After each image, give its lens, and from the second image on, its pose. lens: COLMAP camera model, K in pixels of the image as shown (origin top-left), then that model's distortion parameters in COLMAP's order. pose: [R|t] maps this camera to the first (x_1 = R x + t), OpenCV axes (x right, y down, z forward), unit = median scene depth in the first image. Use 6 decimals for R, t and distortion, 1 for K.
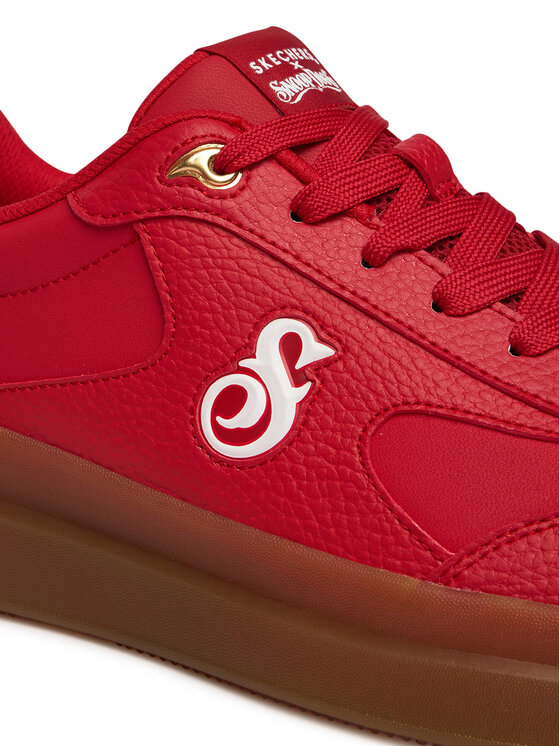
lens RADIAL K [[1343.7, 0, 279.9], [0, 1343.7, 372.0], [0, 0, 1]] dist [0.012965, 0.000000]
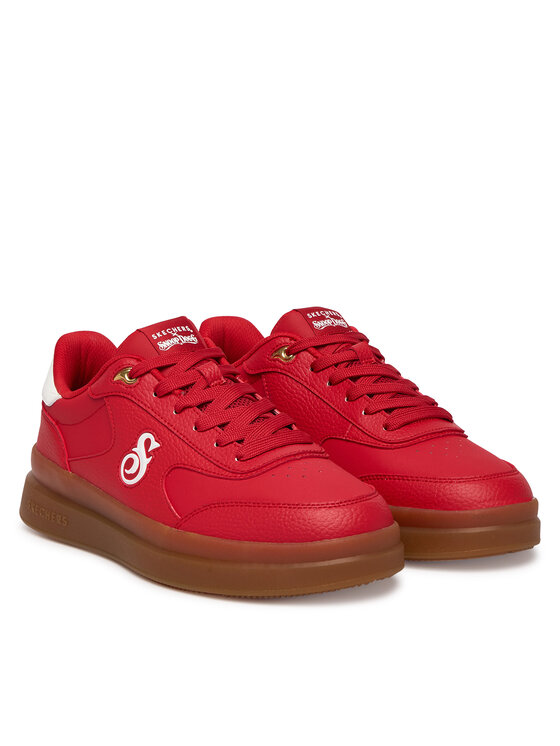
lens RADIAL K [[1400.5, 0, 280.0], [0, 1400.5, 373.1], [0, 0, 1]] dist [-0.182954, 0.000000]
pose [[0.922624, -0.015989, -0.385369, 1.318567], [-0.019971, 0.995820, -0.089129, 0.084354], [0.385183, 0.089929, 0.918448, -1.461030]]
